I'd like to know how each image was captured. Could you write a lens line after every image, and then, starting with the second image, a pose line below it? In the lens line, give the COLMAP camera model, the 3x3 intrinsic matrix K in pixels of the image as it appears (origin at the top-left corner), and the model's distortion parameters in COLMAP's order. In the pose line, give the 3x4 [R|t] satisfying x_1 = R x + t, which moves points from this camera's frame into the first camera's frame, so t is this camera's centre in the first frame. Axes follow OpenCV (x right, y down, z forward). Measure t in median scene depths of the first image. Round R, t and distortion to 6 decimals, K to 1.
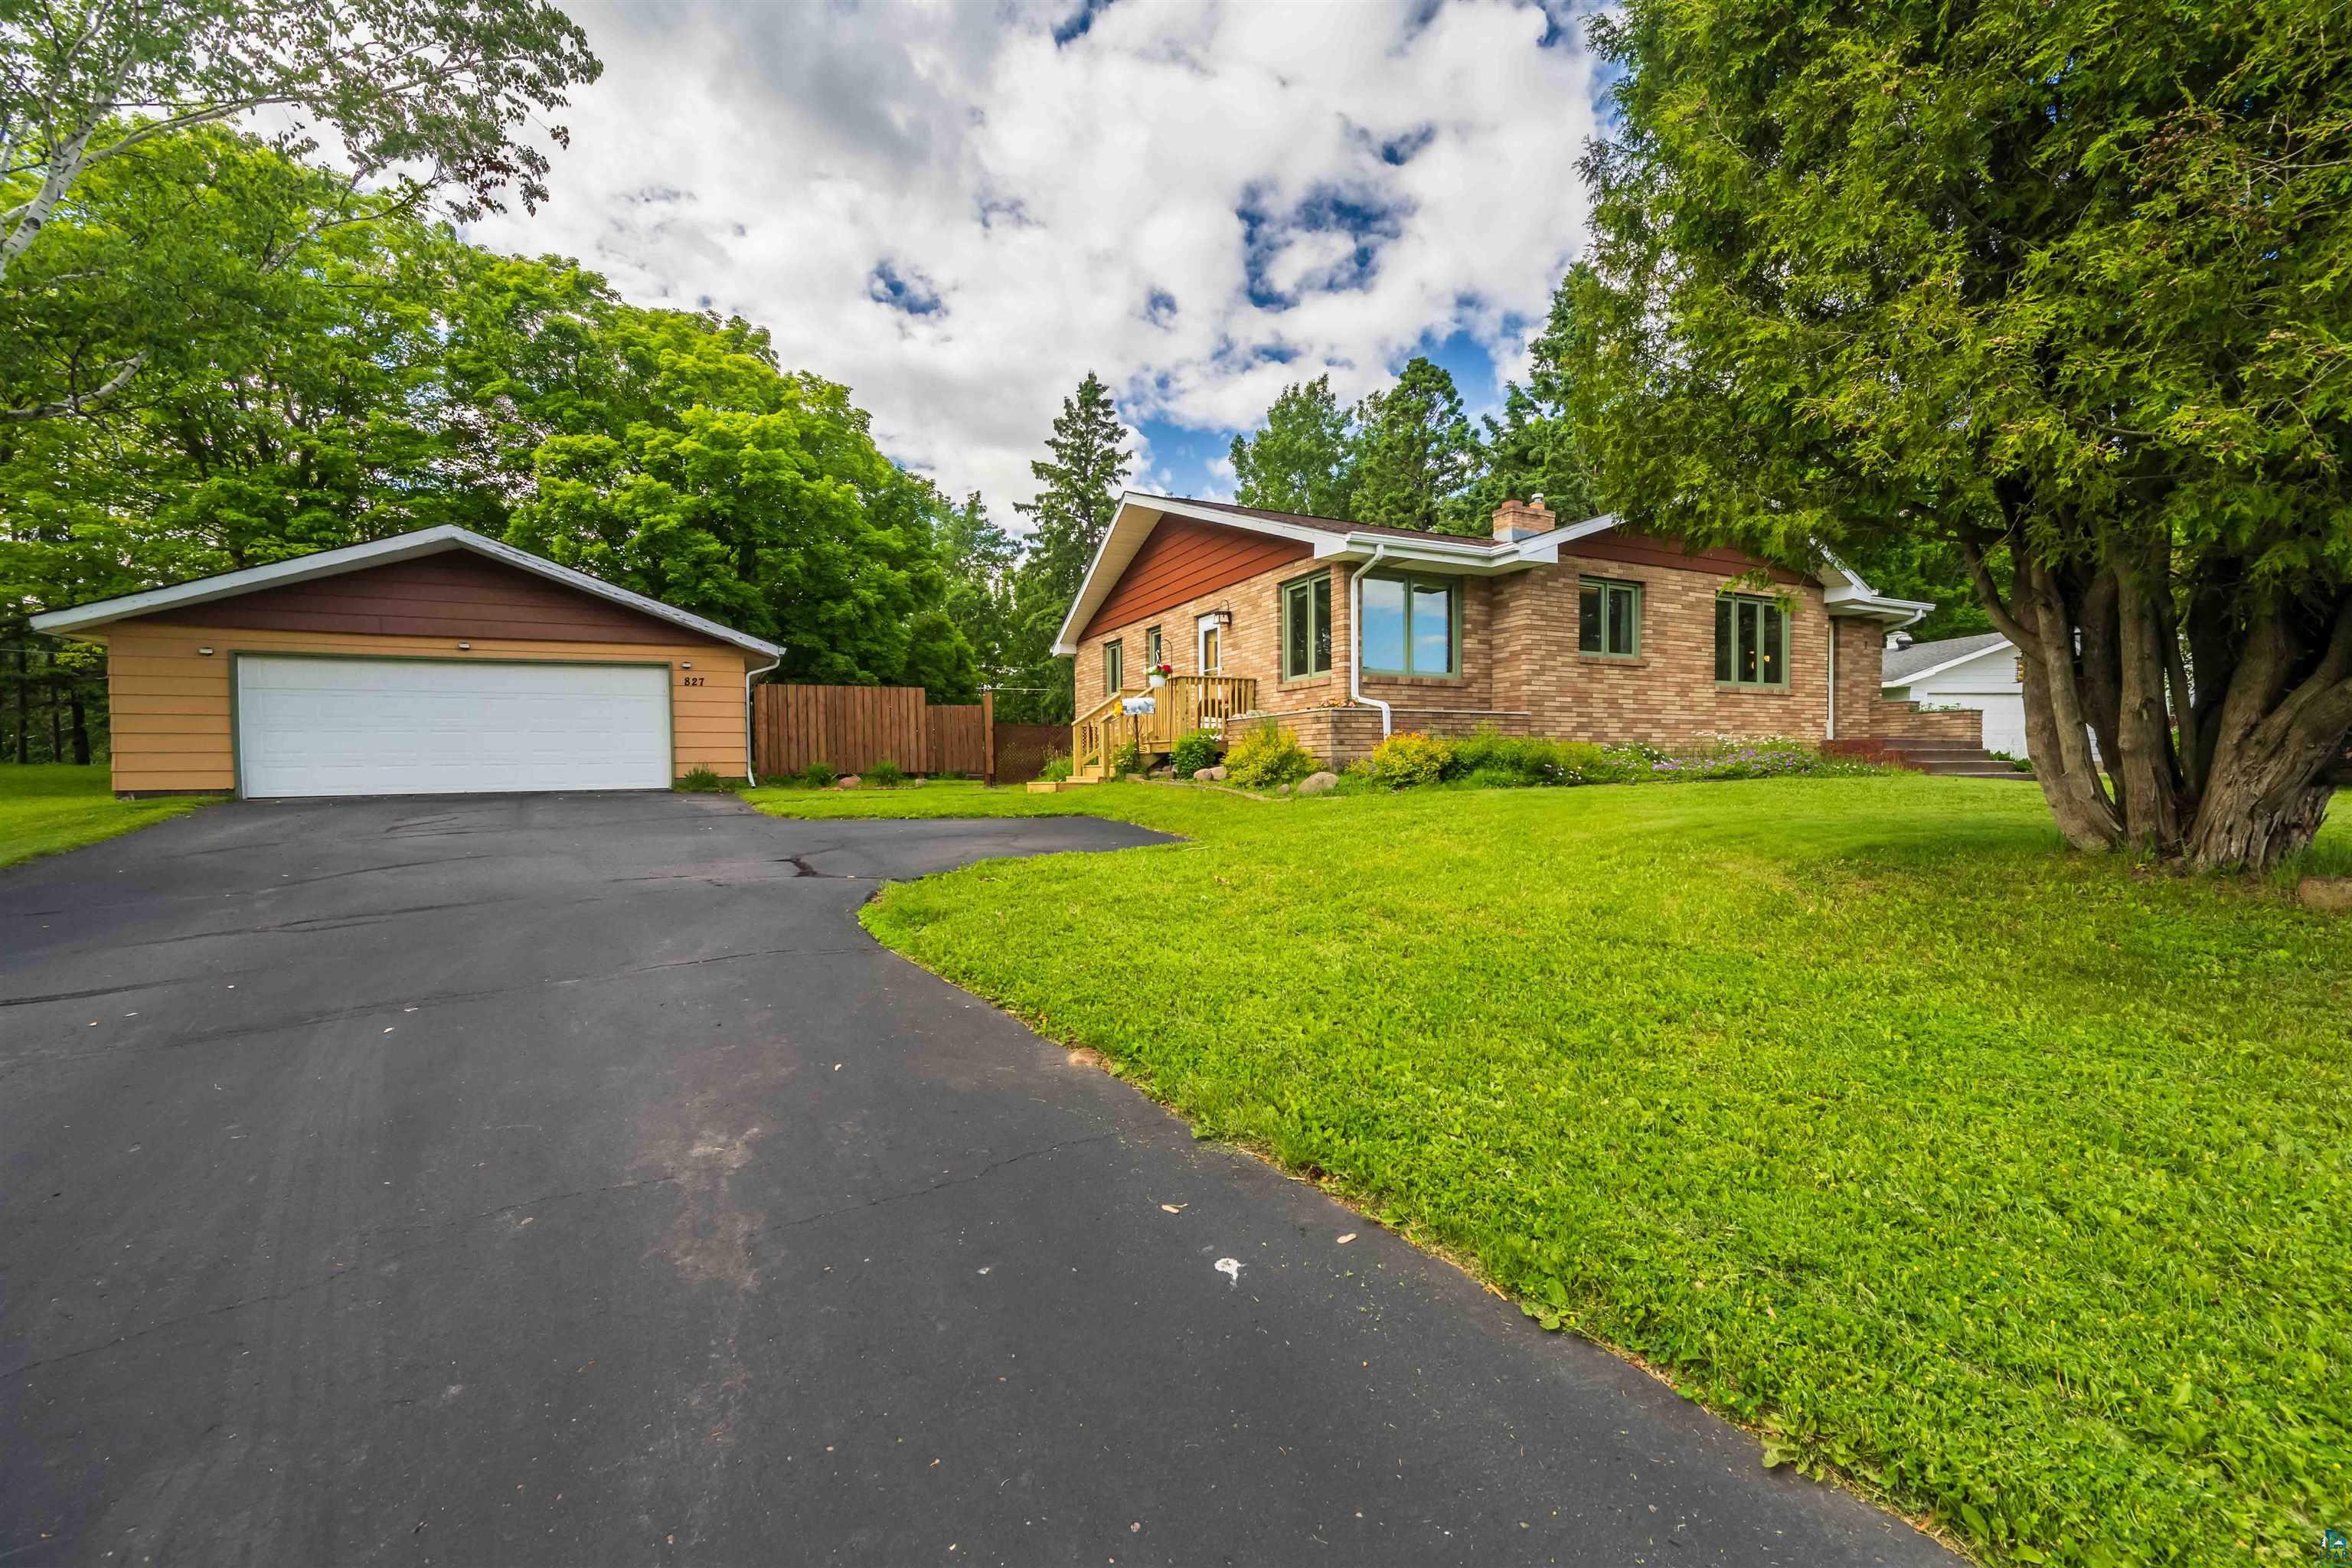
lens RADIAL K [[901.8, 0, 1176.0], [0, 901.8, 784.0], [0, 0, 1]] dist [-0.008983, -0.000332]
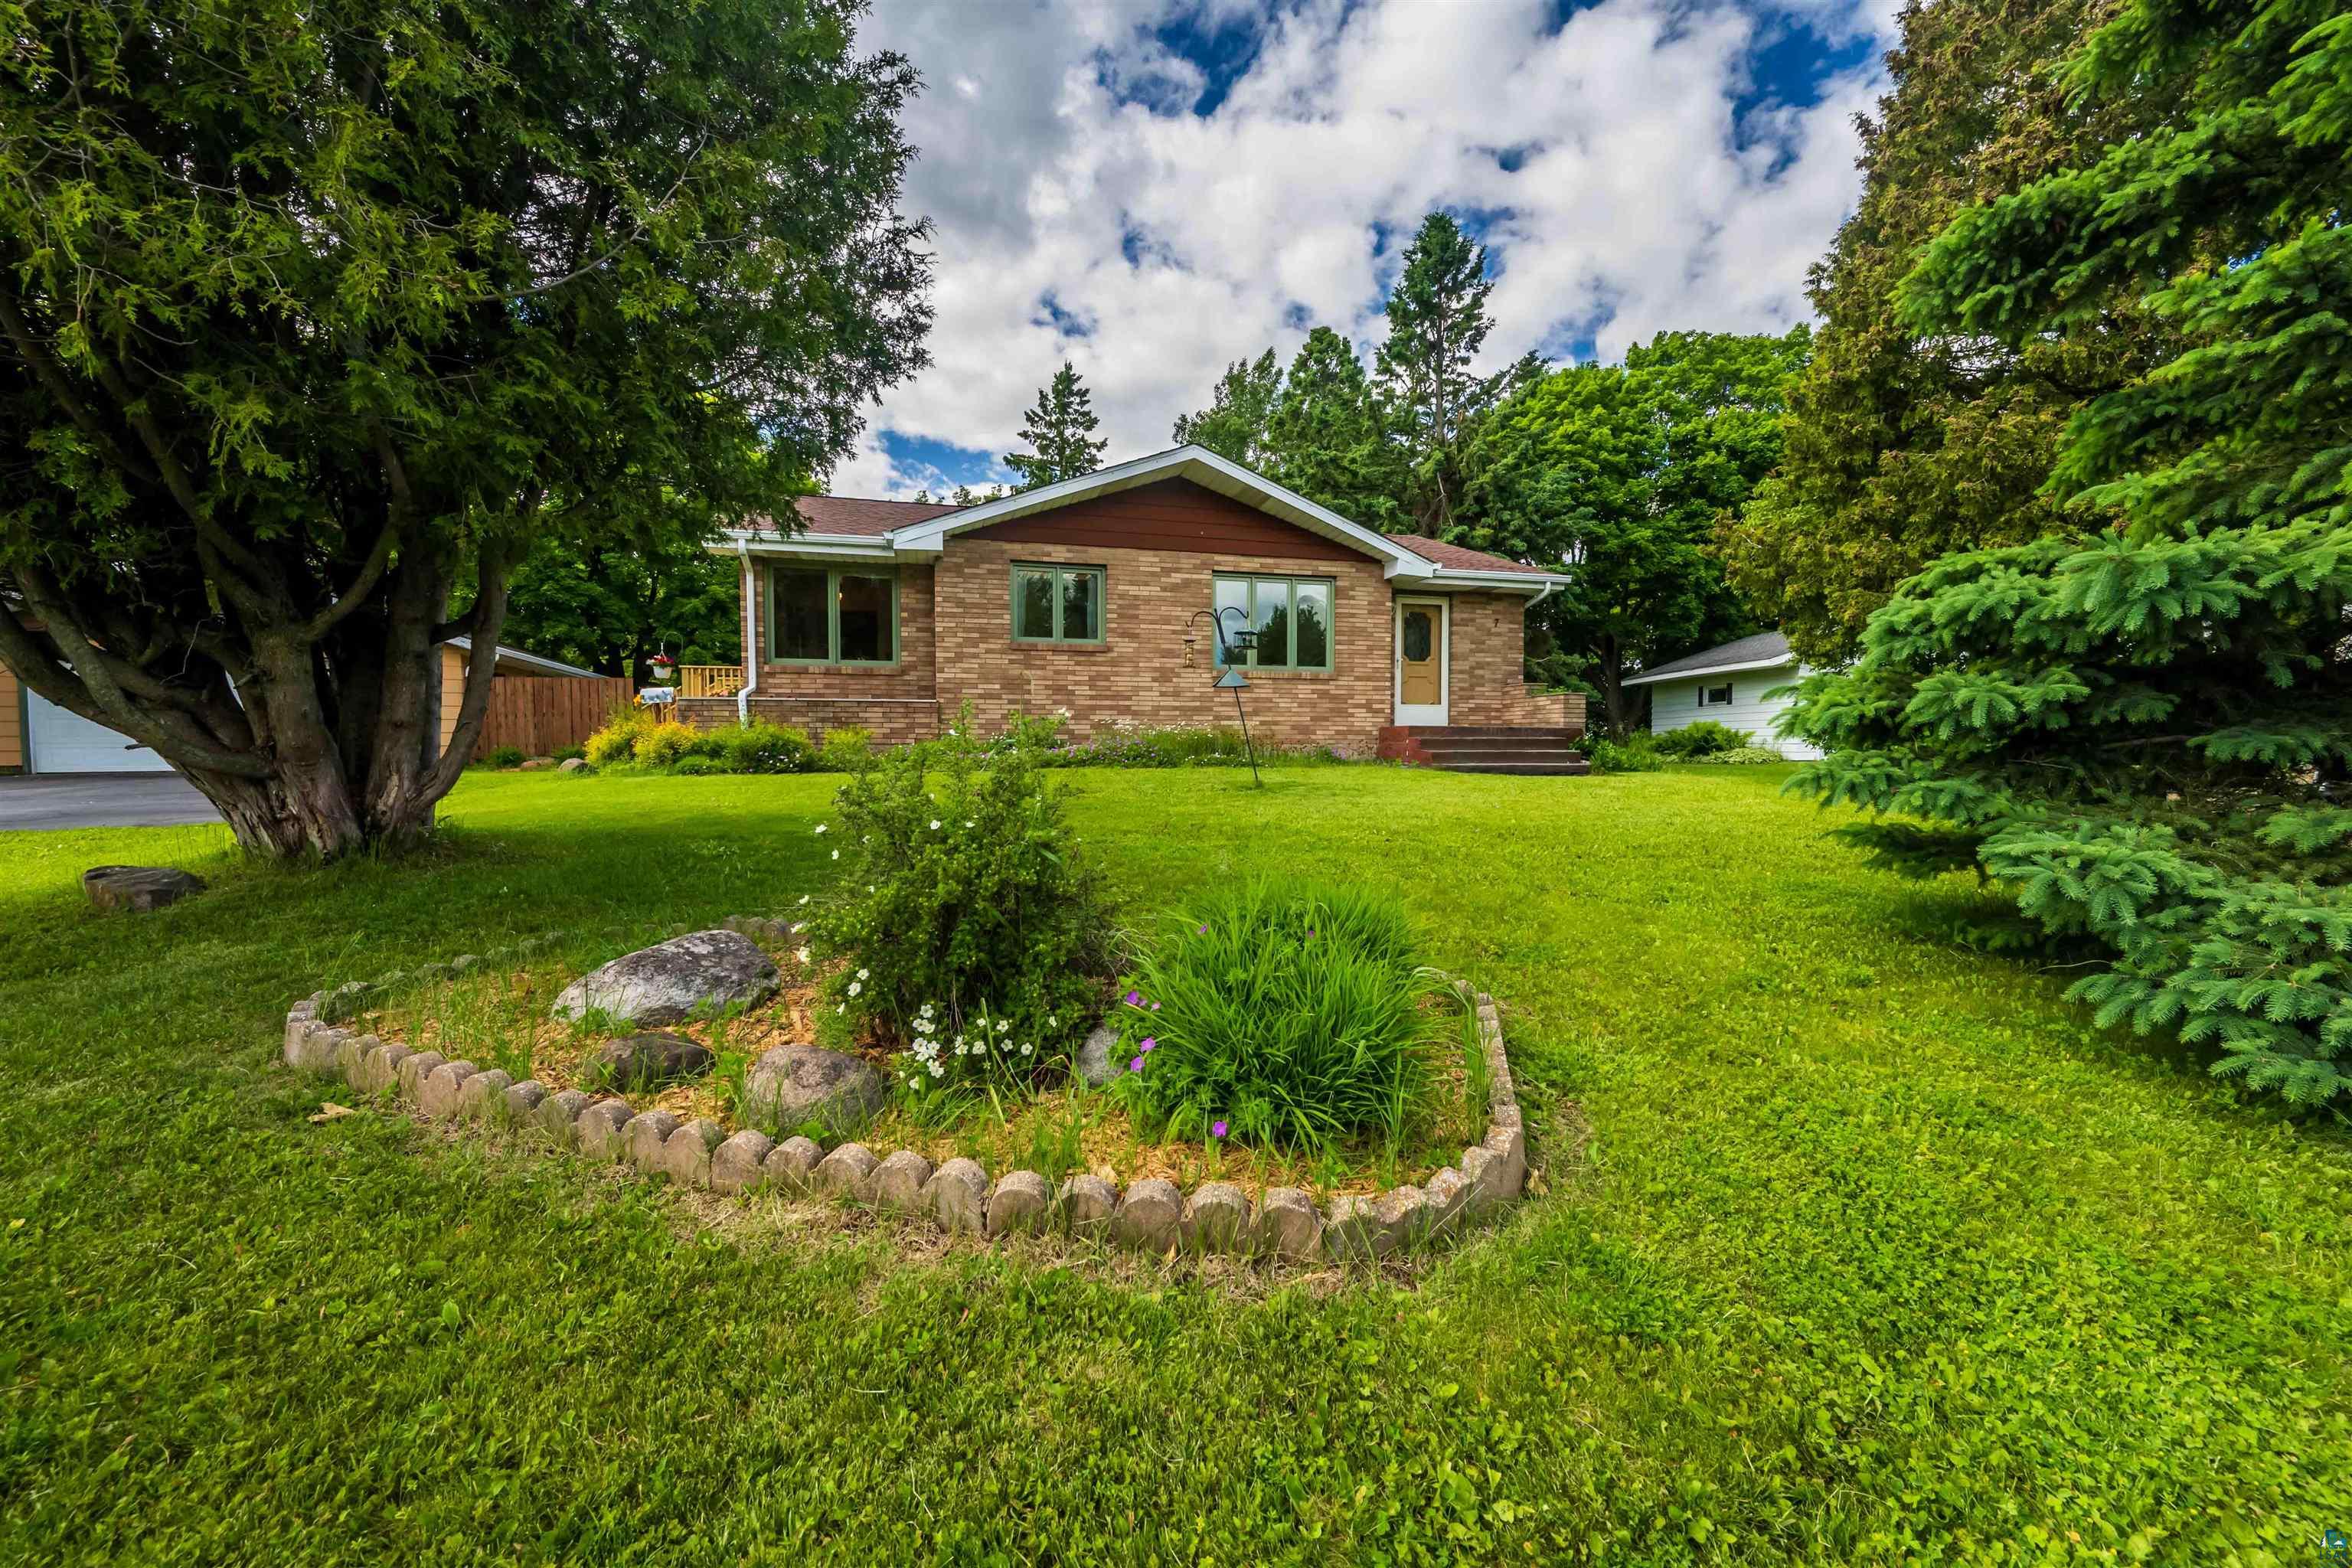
lens RADIAL K [[901.8, 0, 1176.0], [0, 901.8, 784.0], [0, 0, 1]] dist [-0.008983, -0.000332]
pose [[0.984579, 0.012250, -0.174512, 0.717482], [-0.009214, 0.999792, 0.018198, -0.005576], [0.174699, -0.016309, 0.984487, 0.047043]]
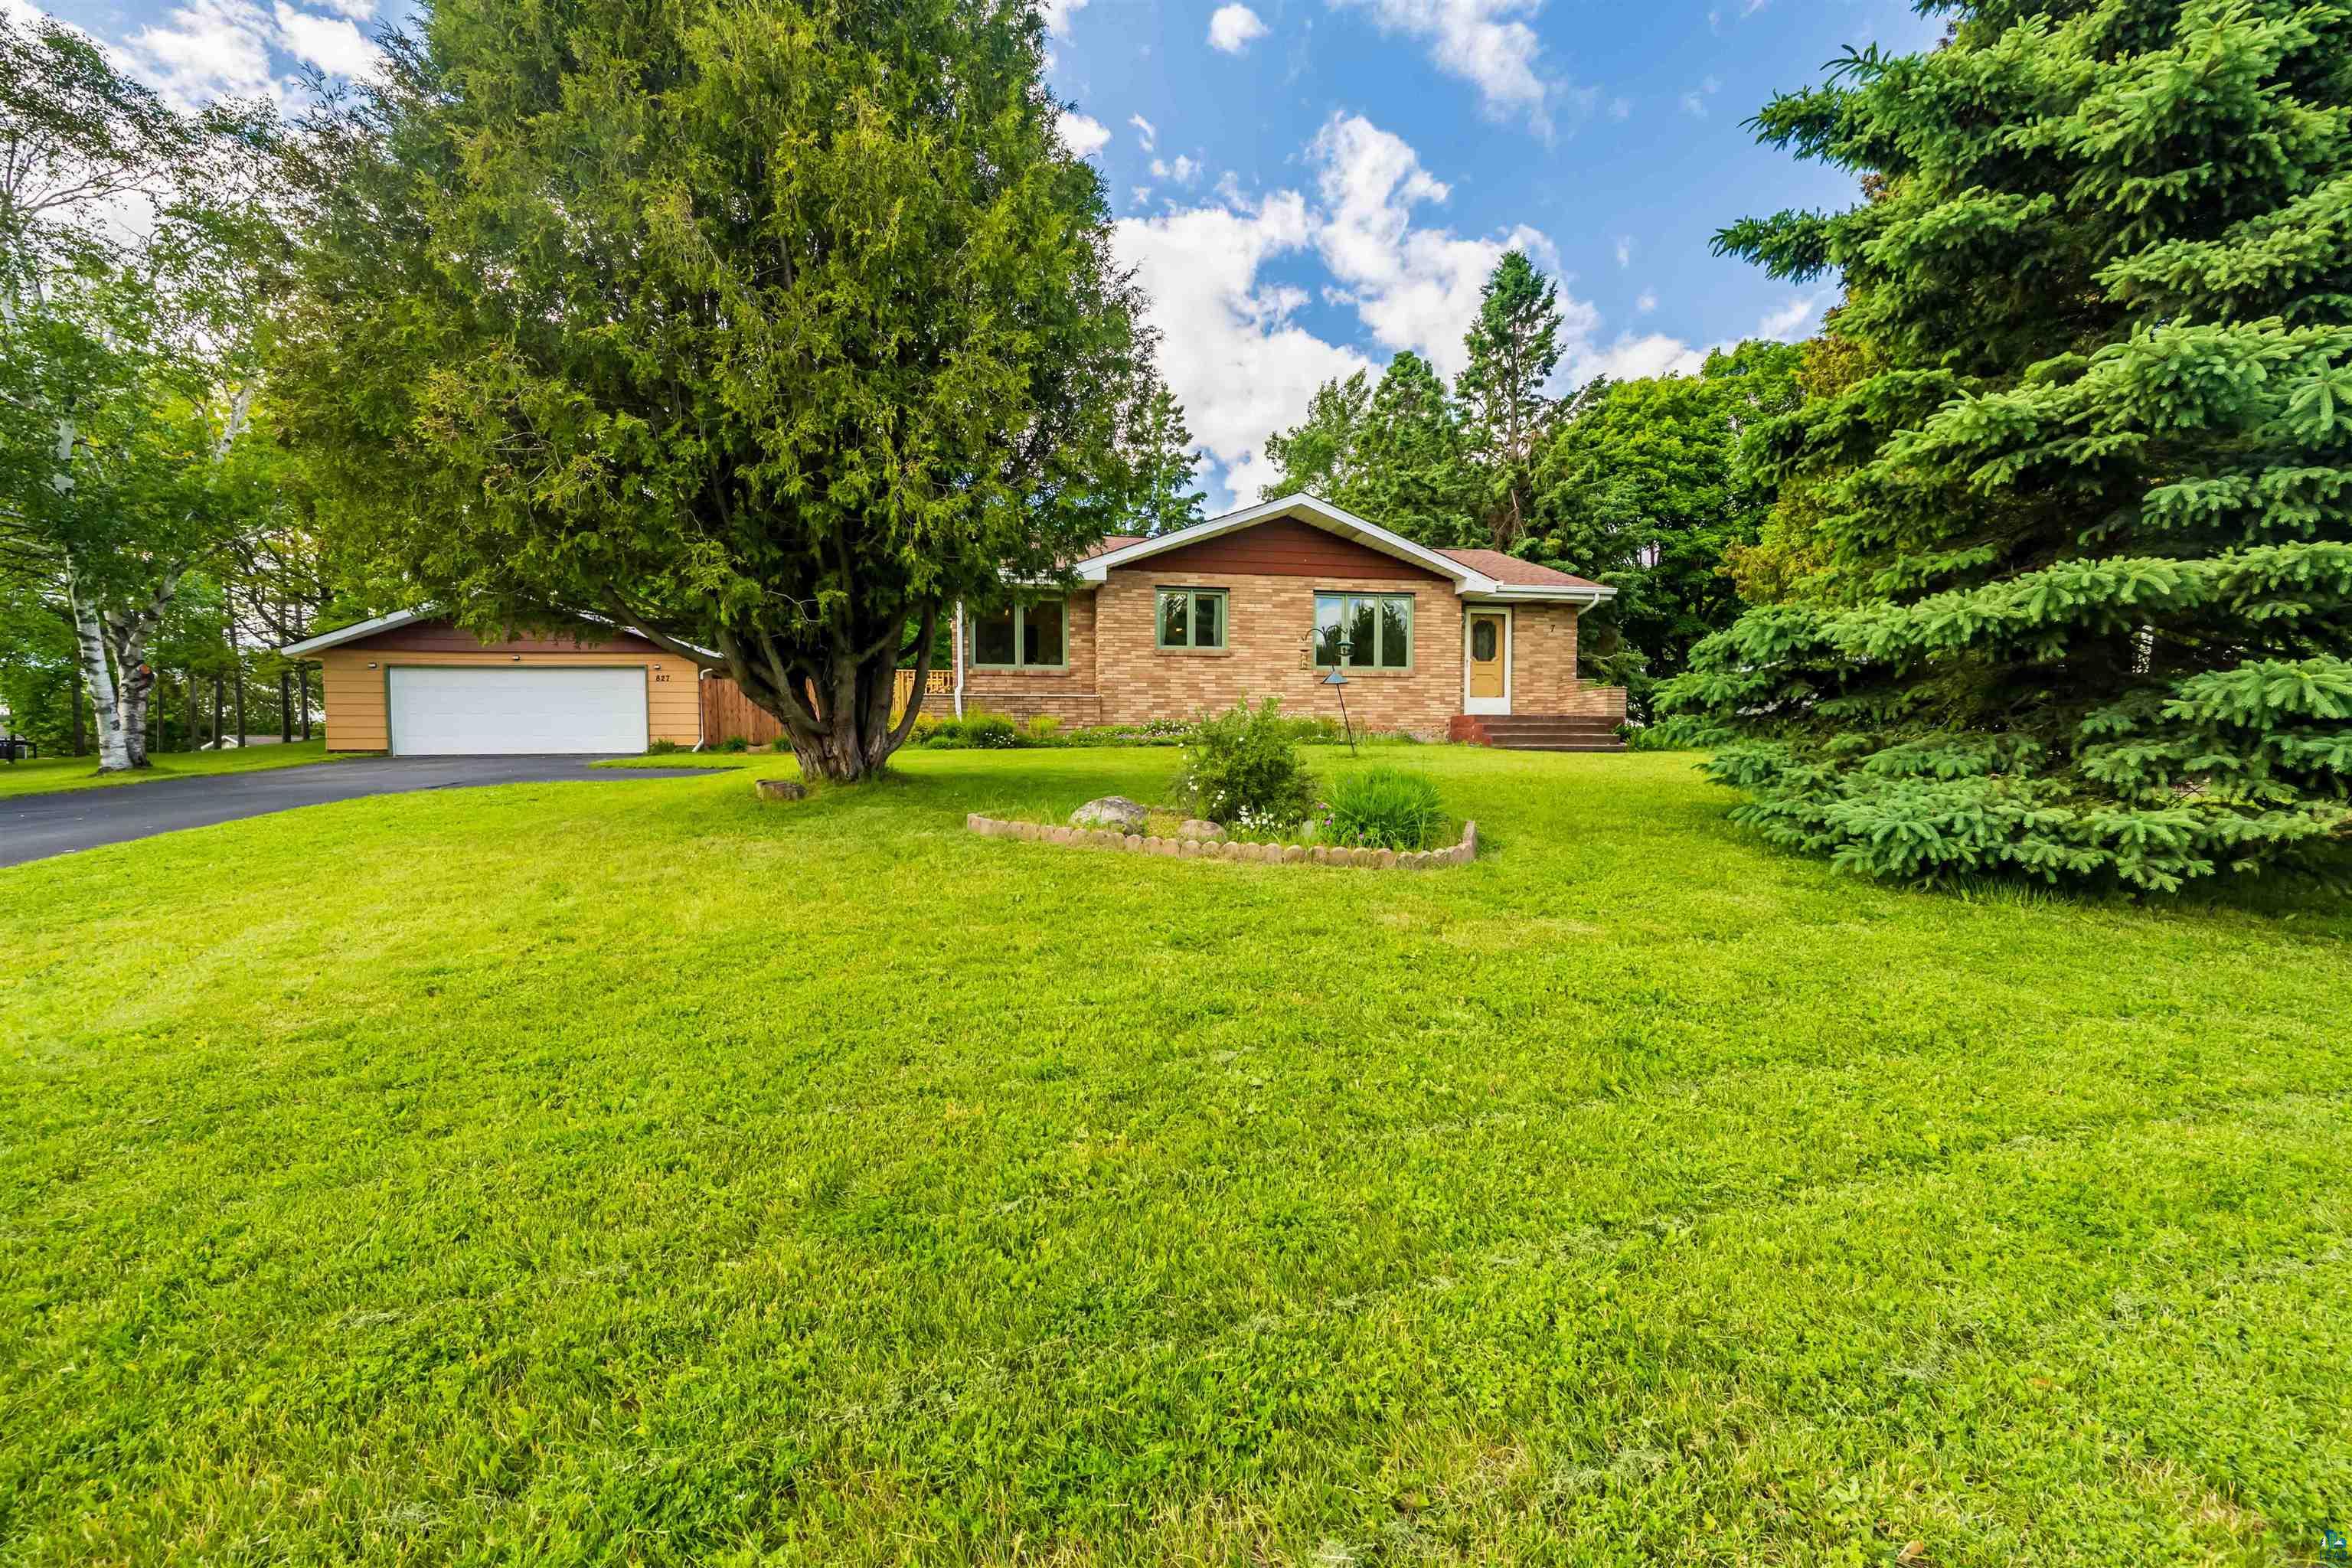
lens RADIAL K [[901.8, 0, 1176.0], [0, 901.8, 784.0], [0, 0, 1]] dist [-0.008983, -0.000332]
pose [[0.965406, 0.016157, -0.260251, 0.724258], [-0.010872, 0.999705, 0.021734, 0.016368], [0.260526, -0.018153, 0.965296, -0.197811]]
